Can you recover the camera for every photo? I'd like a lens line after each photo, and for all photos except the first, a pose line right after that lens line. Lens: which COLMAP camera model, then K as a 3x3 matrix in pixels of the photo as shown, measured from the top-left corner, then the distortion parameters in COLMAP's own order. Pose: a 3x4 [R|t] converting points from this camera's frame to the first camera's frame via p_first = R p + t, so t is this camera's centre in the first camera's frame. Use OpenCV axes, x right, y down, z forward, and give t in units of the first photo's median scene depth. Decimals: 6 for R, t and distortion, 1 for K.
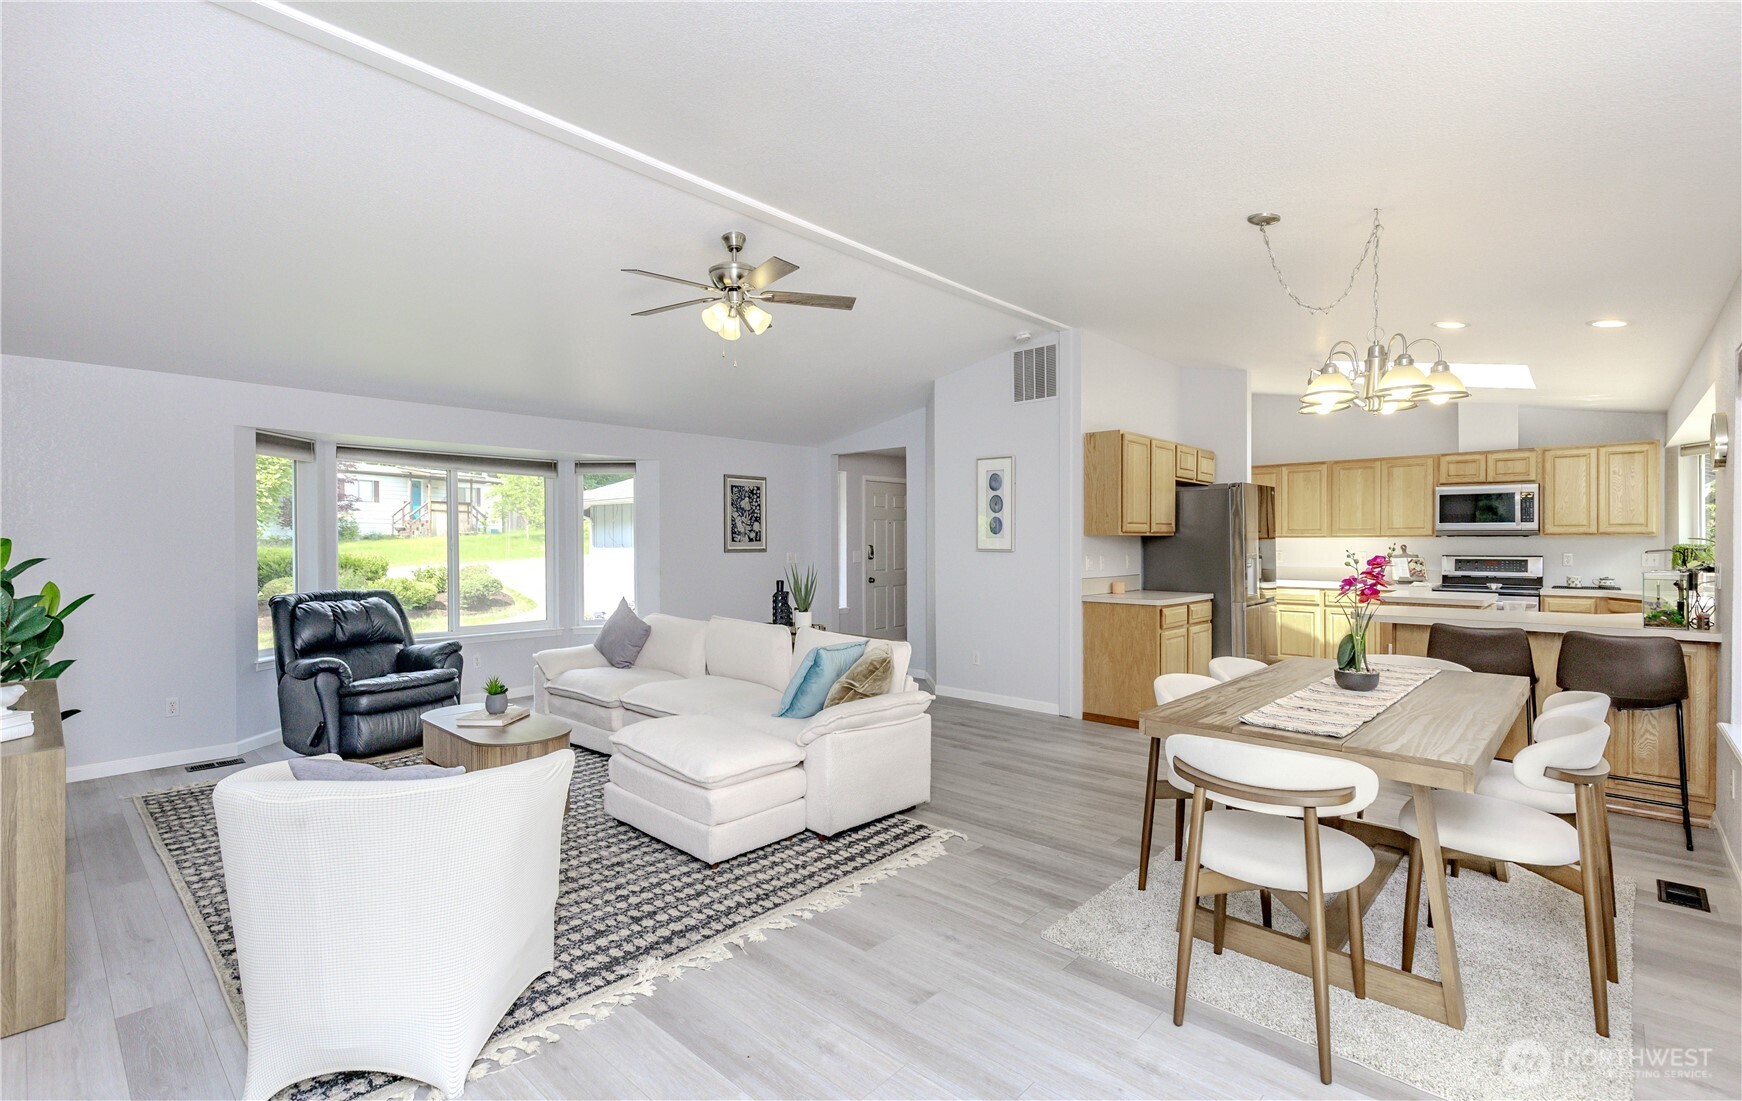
lens RADIAL K [[803.1, 0, 860.7], [0, 803.1, 543.4], [0, 0, 1]] dist [-0.002161, -0.001122]
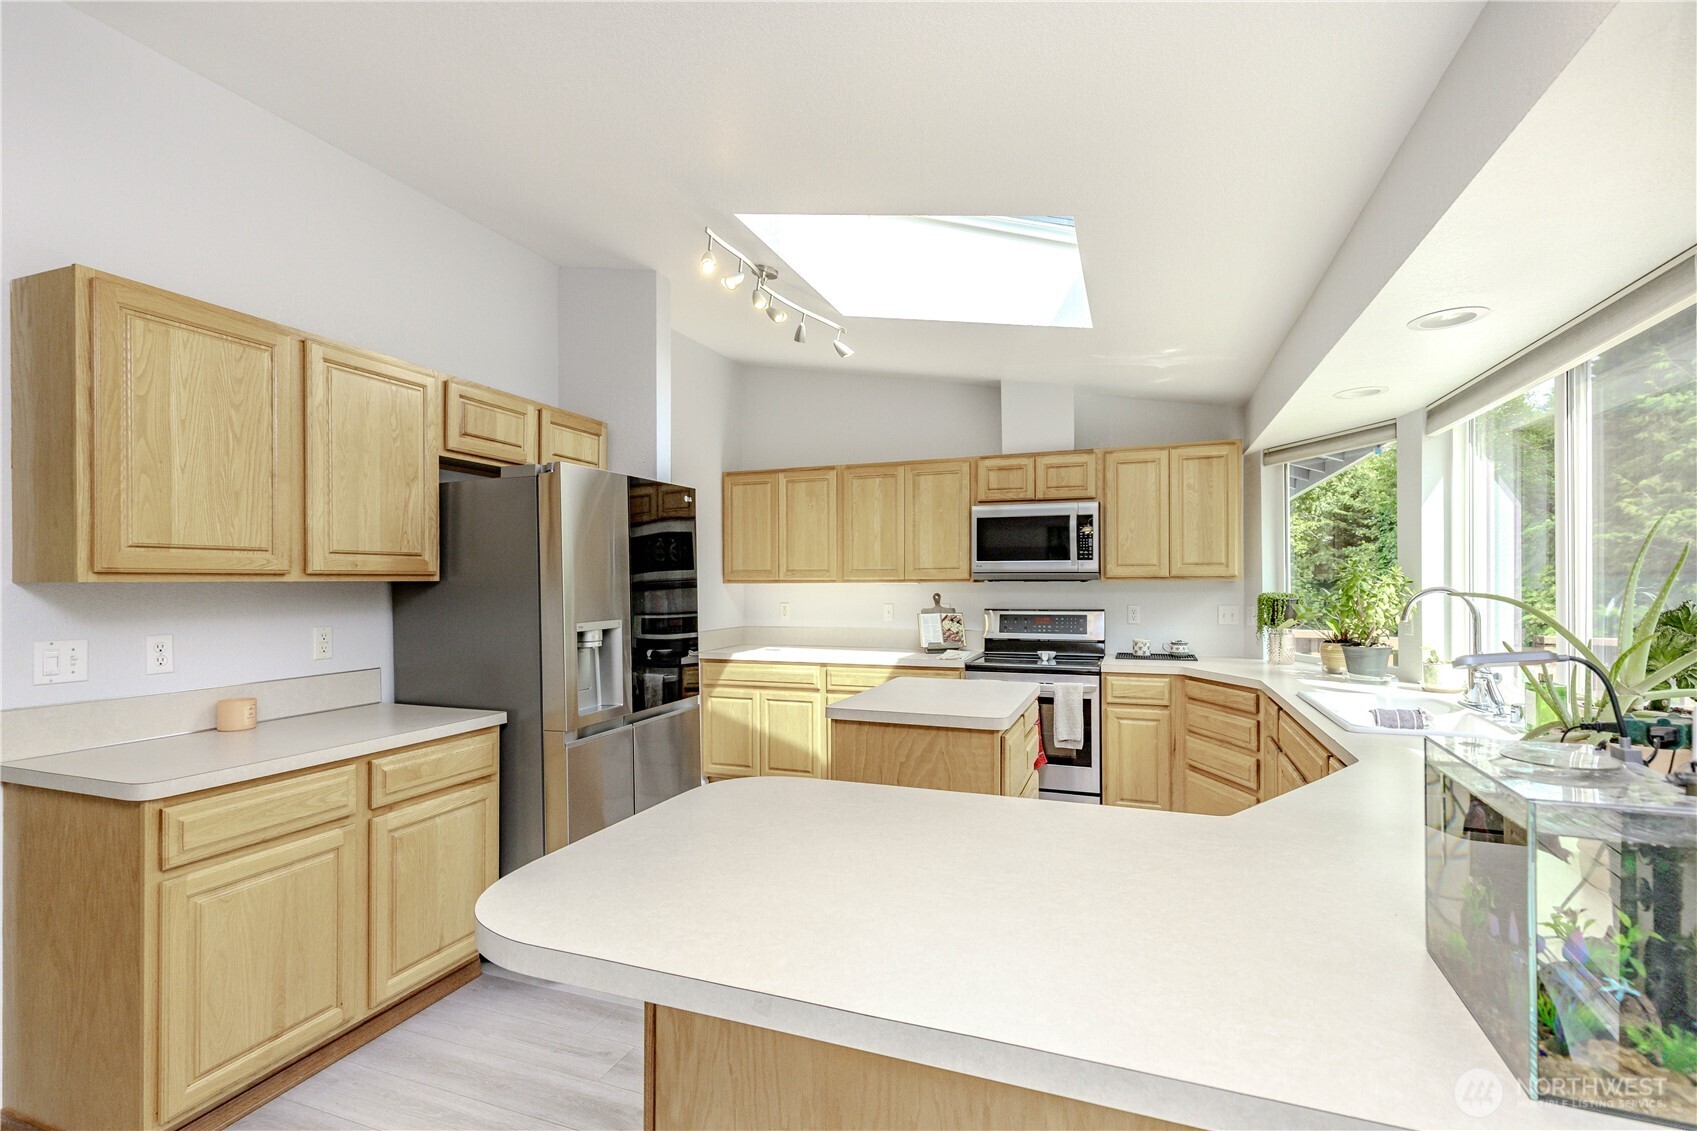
lens RADIAL K [[768.4, 0, 857.7], [0, 768.4, 583.3], [0, 0, 1]] dist [0.000365, -0.000288]
pose [[0.923567, -0.002510, 0.383429, 0.400122], [0.003648, 0.999991, -0.002240, -0.006104], [-0.383420, 0.003468, 0.923568, 0.468683]]
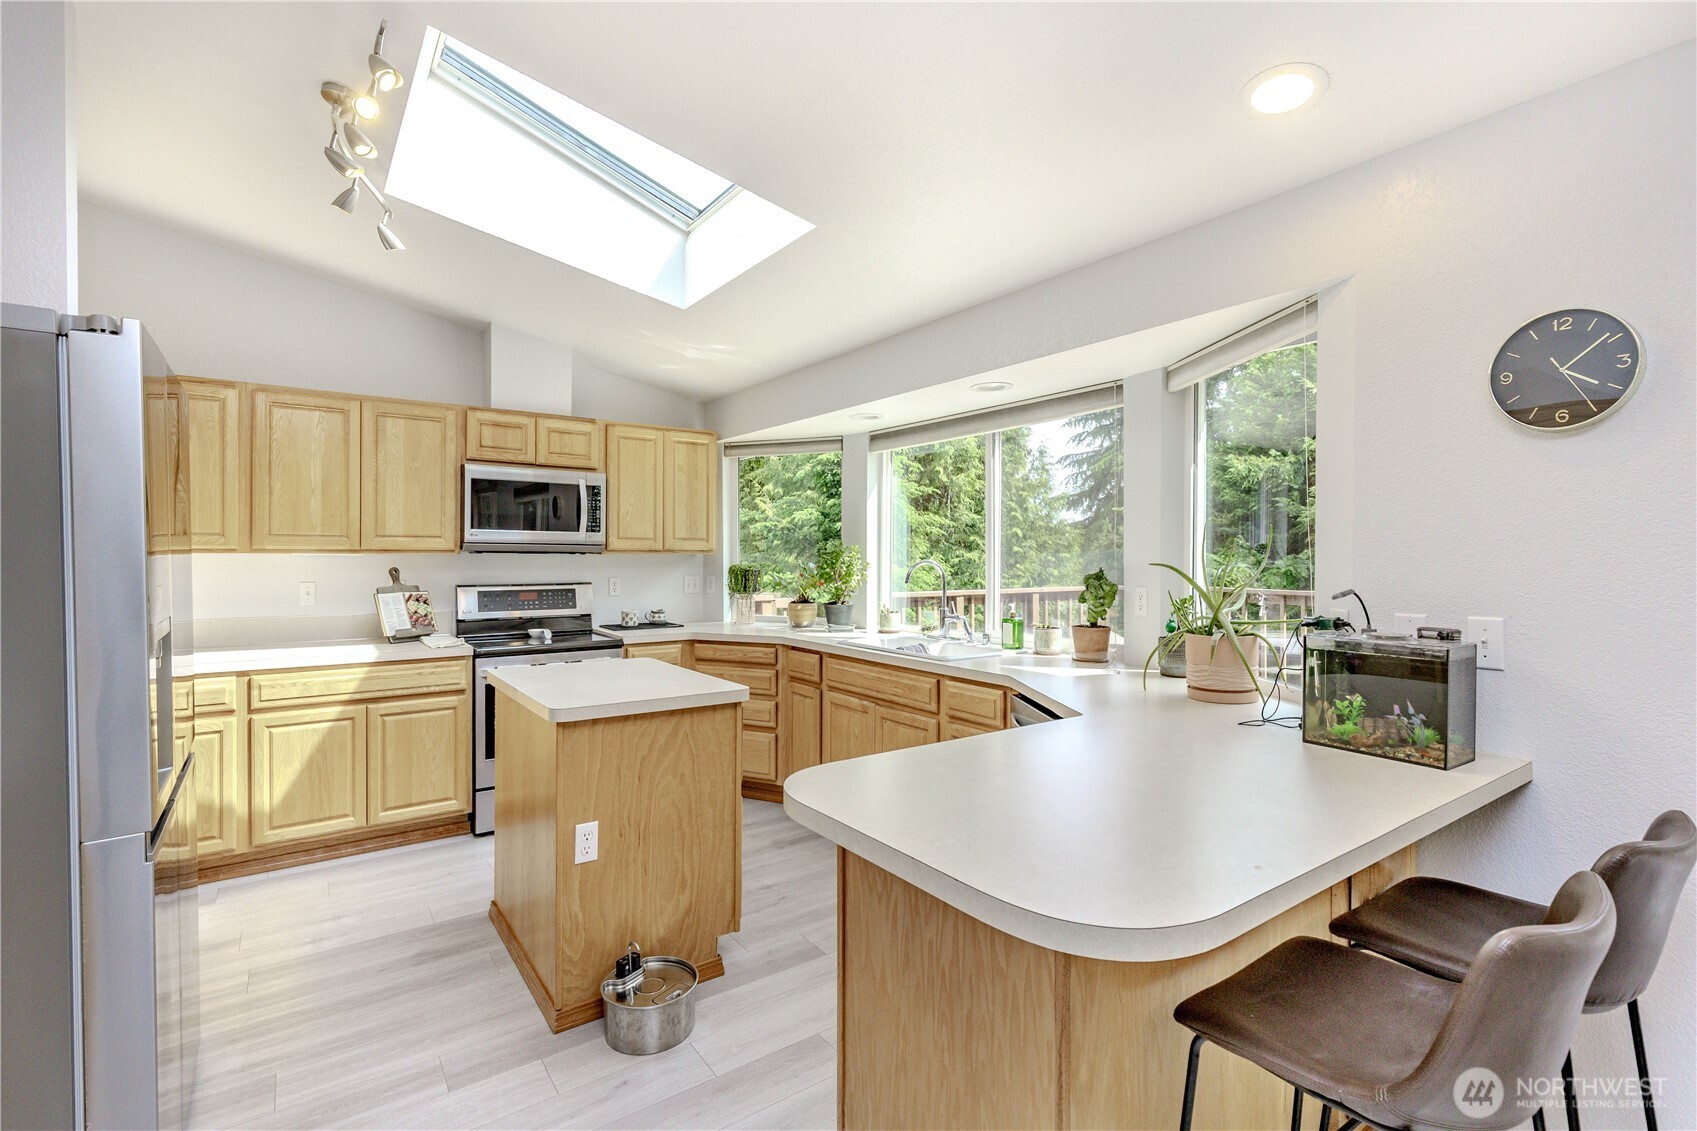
lens RADIAL K [[768.4, 0, 853.4], [0, 768.4, 565.7], [0, 0, 1]] dist [0.000365, -0.000288]
pose [[0.182748, -0.012462, 0.983081, 0.250485], [-0.003066, 0.999908, 0.013245, -0.007756], [-0.983155, -0.005434, 0.182693, 0.655302]]
